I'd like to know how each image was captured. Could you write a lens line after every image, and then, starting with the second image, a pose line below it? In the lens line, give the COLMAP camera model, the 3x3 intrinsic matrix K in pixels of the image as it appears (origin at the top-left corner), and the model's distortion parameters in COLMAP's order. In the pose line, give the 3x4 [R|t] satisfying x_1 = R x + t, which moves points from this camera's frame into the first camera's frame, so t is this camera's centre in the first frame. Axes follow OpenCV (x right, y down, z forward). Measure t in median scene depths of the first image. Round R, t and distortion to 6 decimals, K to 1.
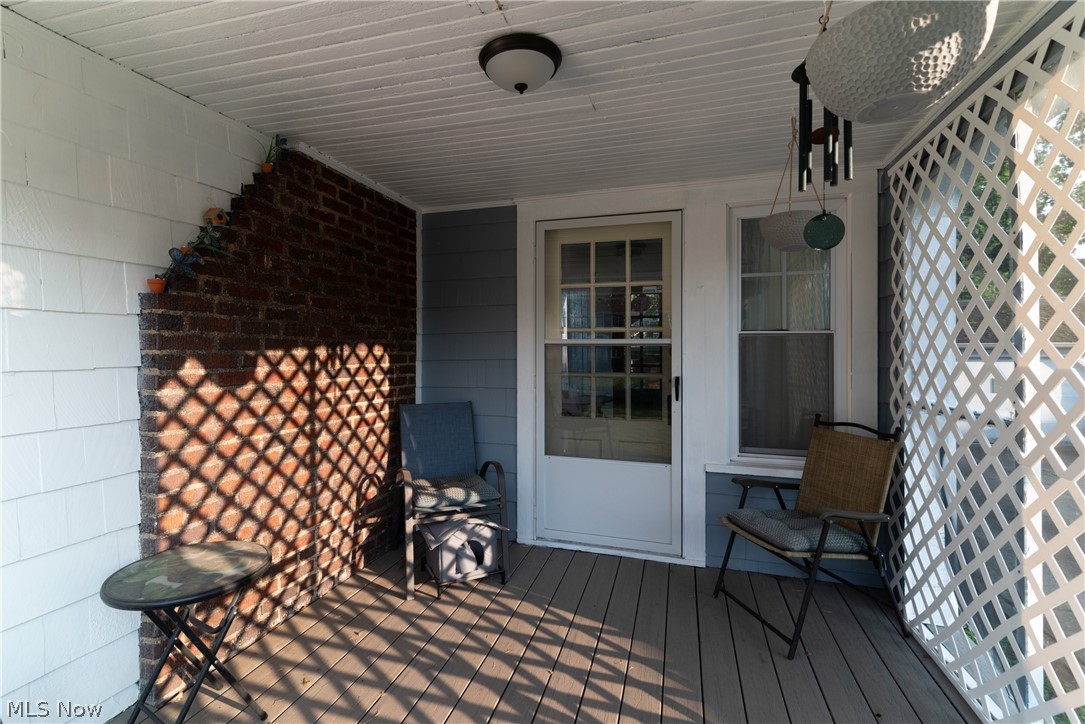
lens RADIAL K [[500.2, 0, 541.2], [0, 500.2, 349.4], [0, 0, 1]] dist [-0.000072, -0.000023]
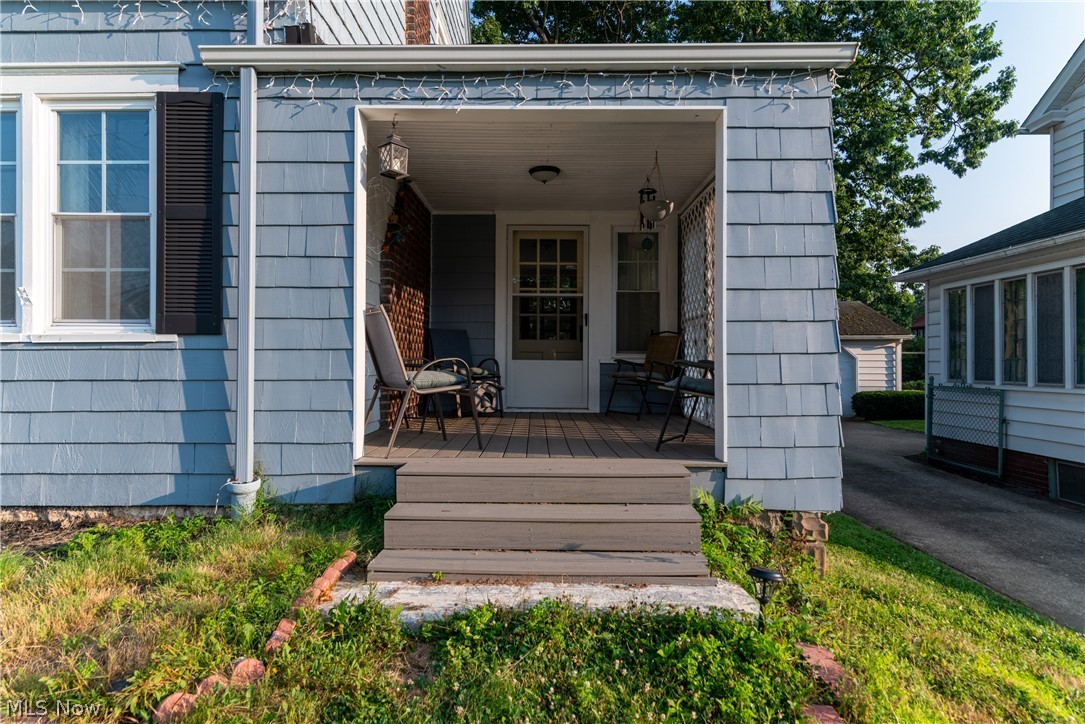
lens RADIAL K [[626.1, 0, 542.5], [0, 626.1, 362.0], [0, 0, 1]] dist [0.000439, -0.000241]
pose [[0.957593, 0.004807, 0.288083, -0.565397], [-0.004464, 0.999988, -0.001850, 0.242771], [-0.288088, 0.000486, 0.957604, -1.215885]]
